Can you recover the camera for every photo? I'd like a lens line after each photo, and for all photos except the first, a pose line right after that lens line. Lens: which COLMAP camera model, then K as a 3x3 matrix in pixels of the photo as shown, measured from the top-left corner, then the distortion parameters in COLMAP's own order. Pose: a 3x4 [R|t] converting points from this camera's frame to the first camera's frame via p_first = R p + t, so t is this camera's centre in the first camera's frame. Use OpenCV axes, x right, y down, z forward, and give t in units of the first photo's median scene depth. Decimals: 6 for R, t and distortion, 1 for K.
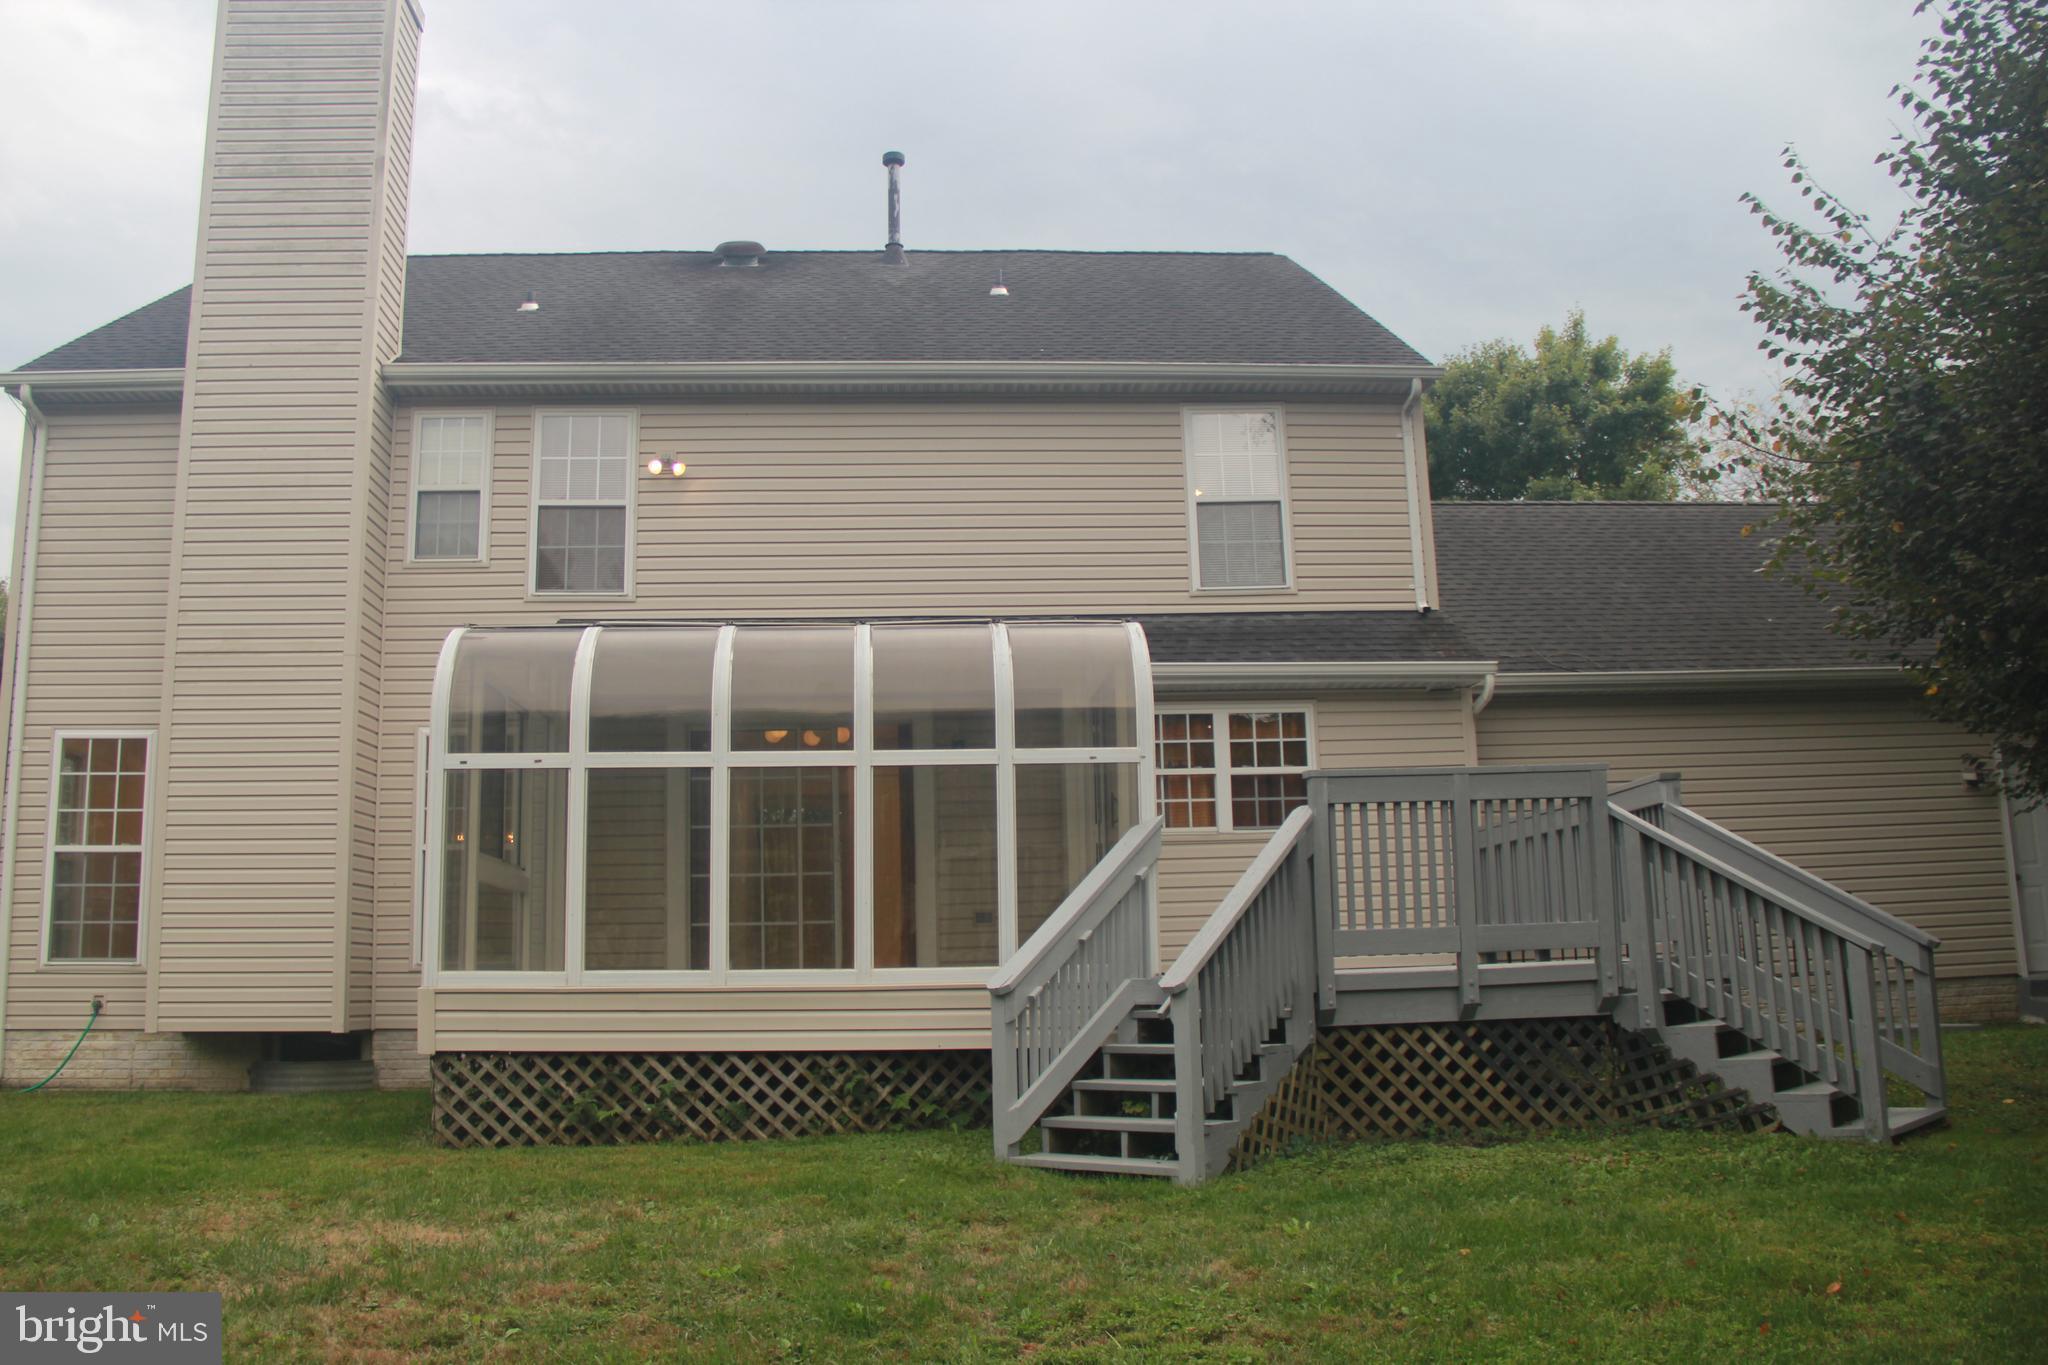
lens RADIAL K [[1705.0, 0, 1024.0], [0, 1705.0, 682.5], [0, 0, 1]] dist [-0.170088, 0.163987]
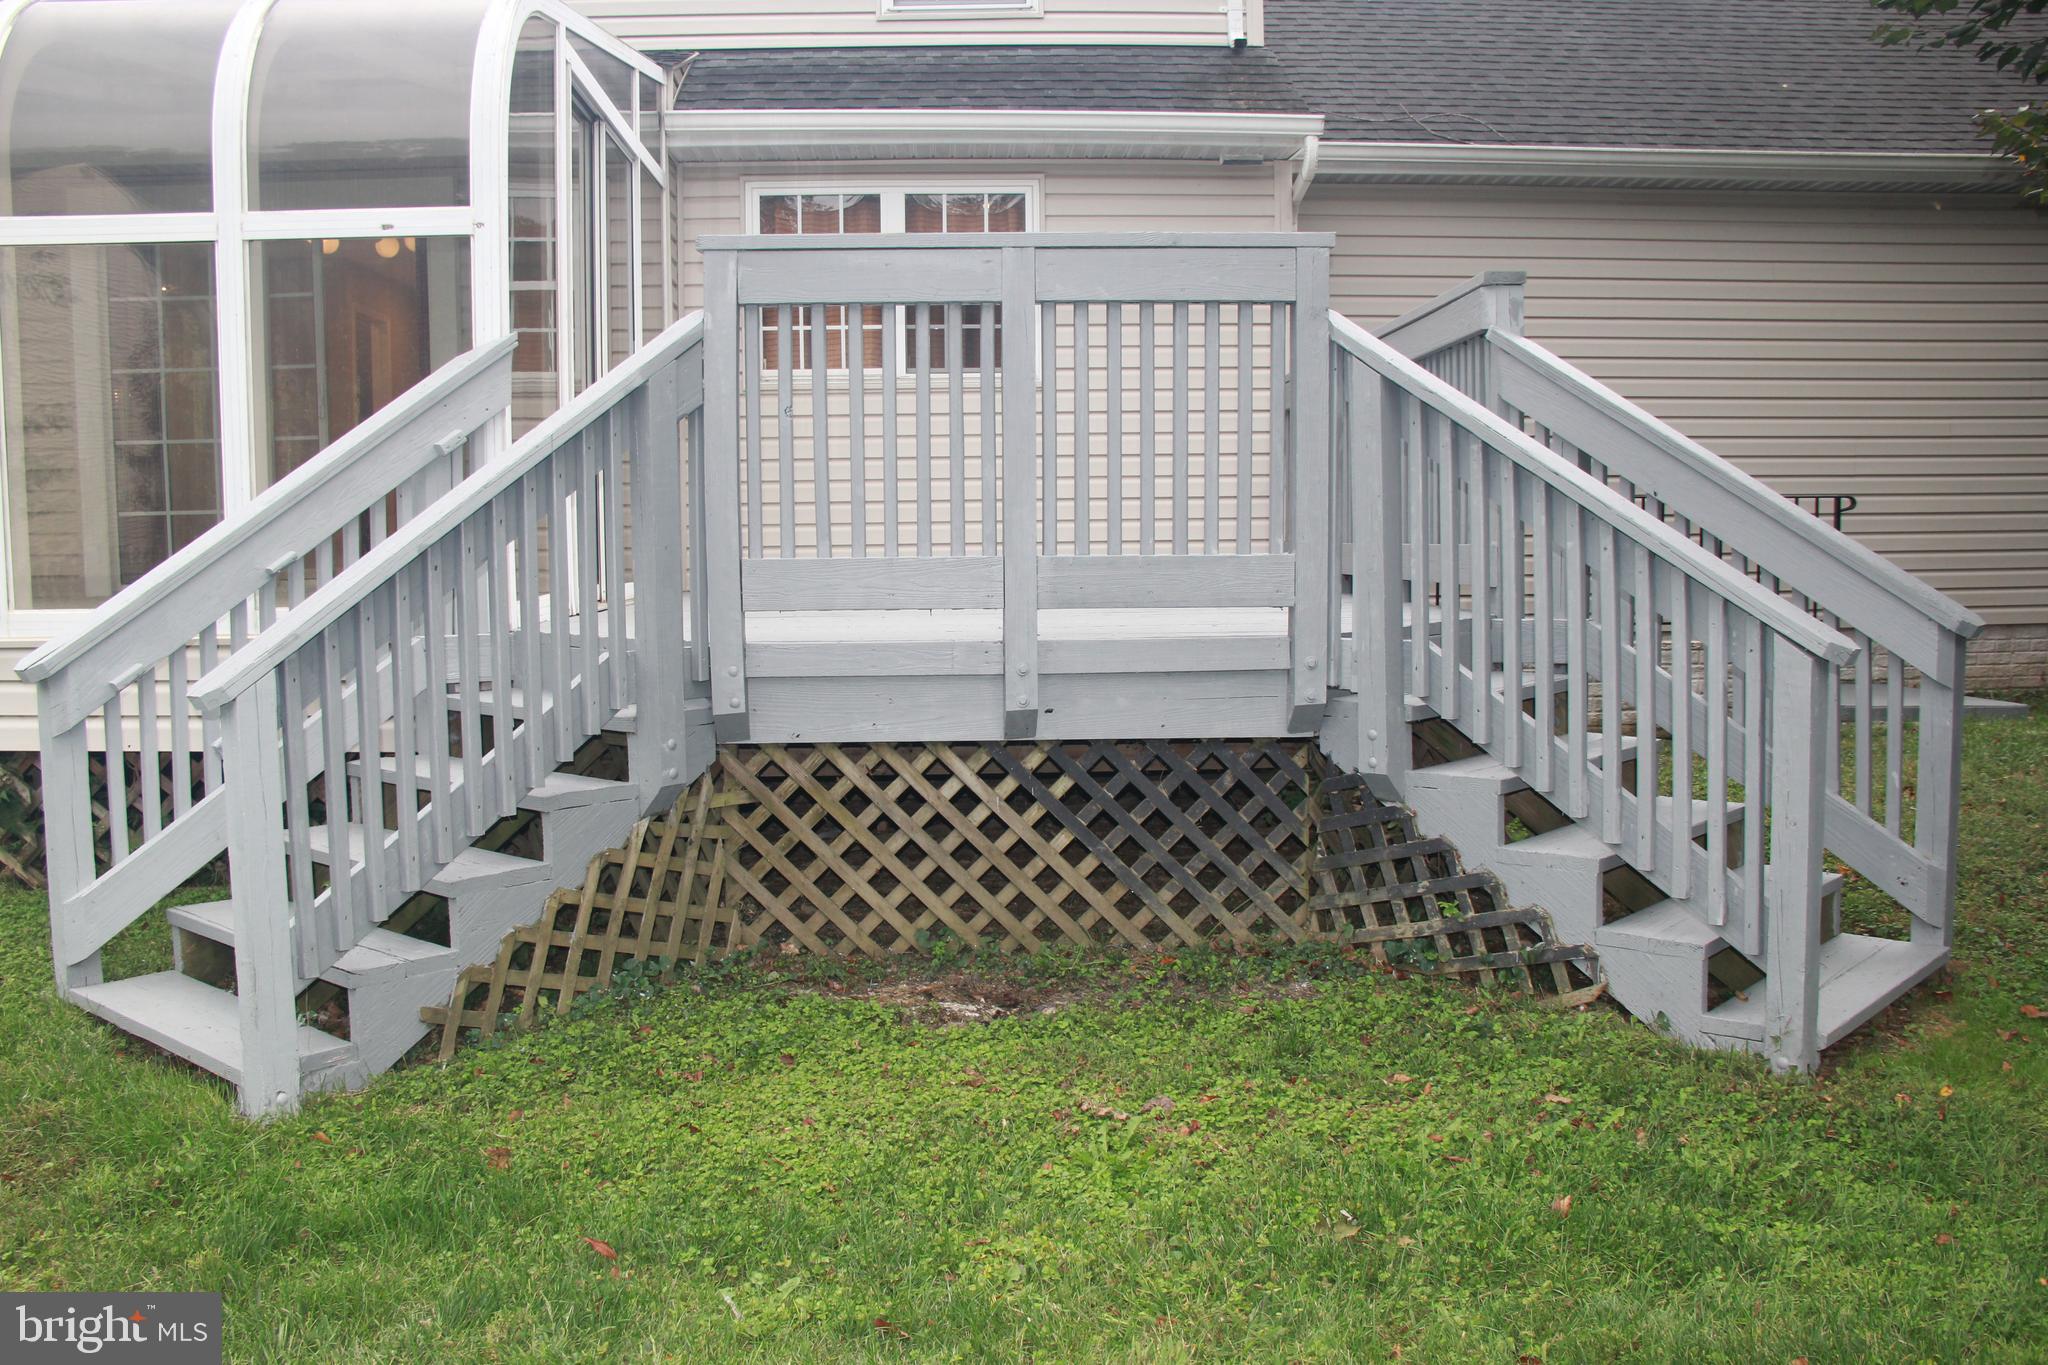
lens RADIAL K [[1705.0, 0, 1024.0], [0, 1705.0, 682.5], [0, 0, 1]] dist [-0.170088, 0.163987]
pose [[0.999602, 0.017685, -0.022000, 0.277103], [-0.011555, 0.967474, 0.252706, 0.054053], [0.025753, -0.252351, 0.967293, 0.505148]]
